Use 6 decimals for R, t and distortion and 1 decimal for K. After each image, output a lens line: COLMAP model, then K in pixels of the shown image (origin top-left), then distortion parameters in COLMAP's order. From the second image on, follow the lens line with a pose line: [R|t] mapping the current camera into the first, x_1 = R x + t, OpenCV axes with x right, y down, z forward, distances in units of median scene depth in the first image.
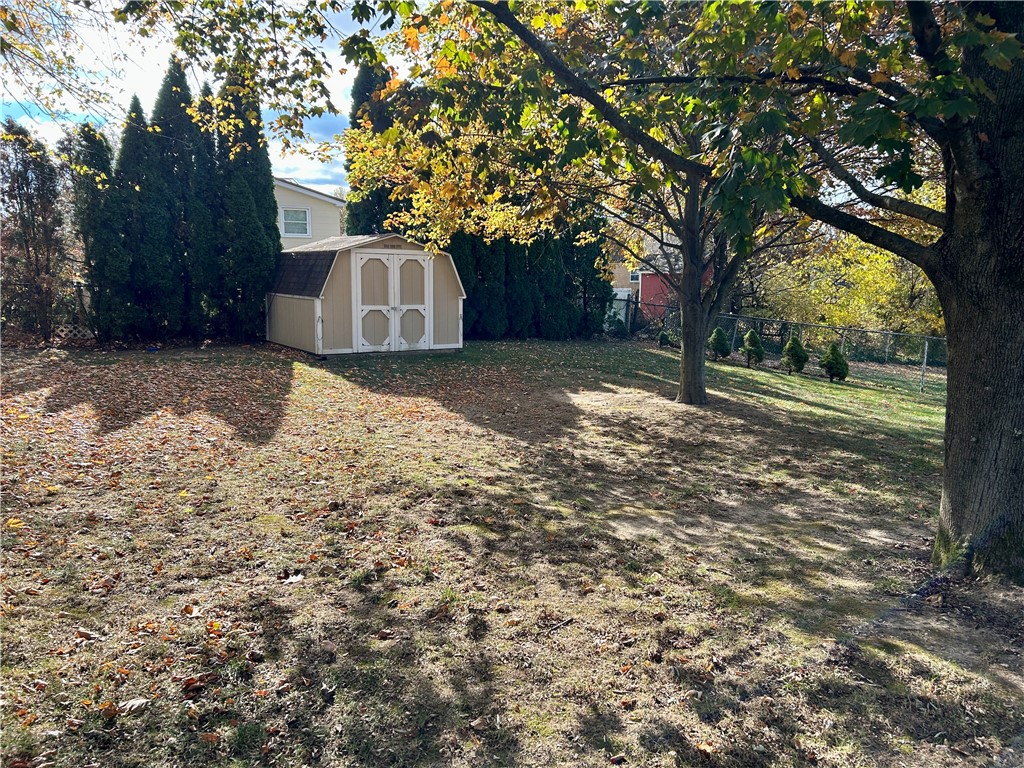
lens RADIAL K [[756.6, 0, 512.0], [0, 756.6, 384.0], [0, 0, 1]] dist [0.066228, -0.083329]
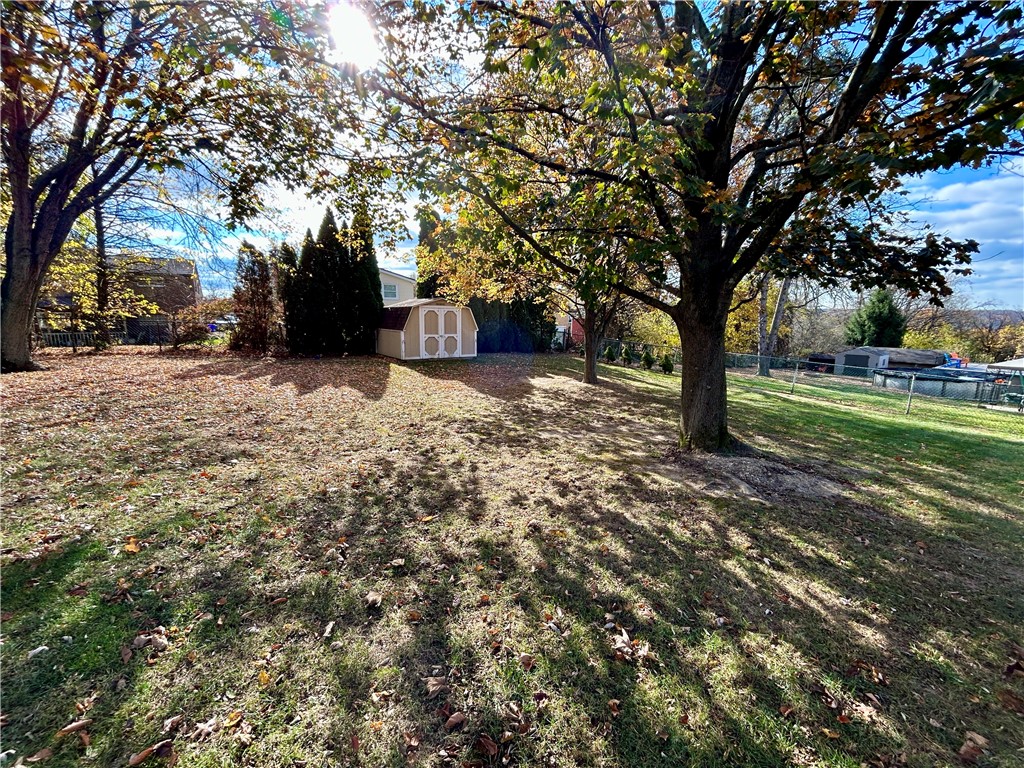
lens RADIAL K [[415.1, 0, 517.1], [0, 415.1, 385.7], [0, 0, 1]] dist [-0.003531, -0.000473]
pose [[0.999769, -0.002669, 0.021317, 0.036138], [0.002330, 0.999870, 0.015936, 0.025213], [-0.021356, -0.015883, 0.999646, -0.161772]]
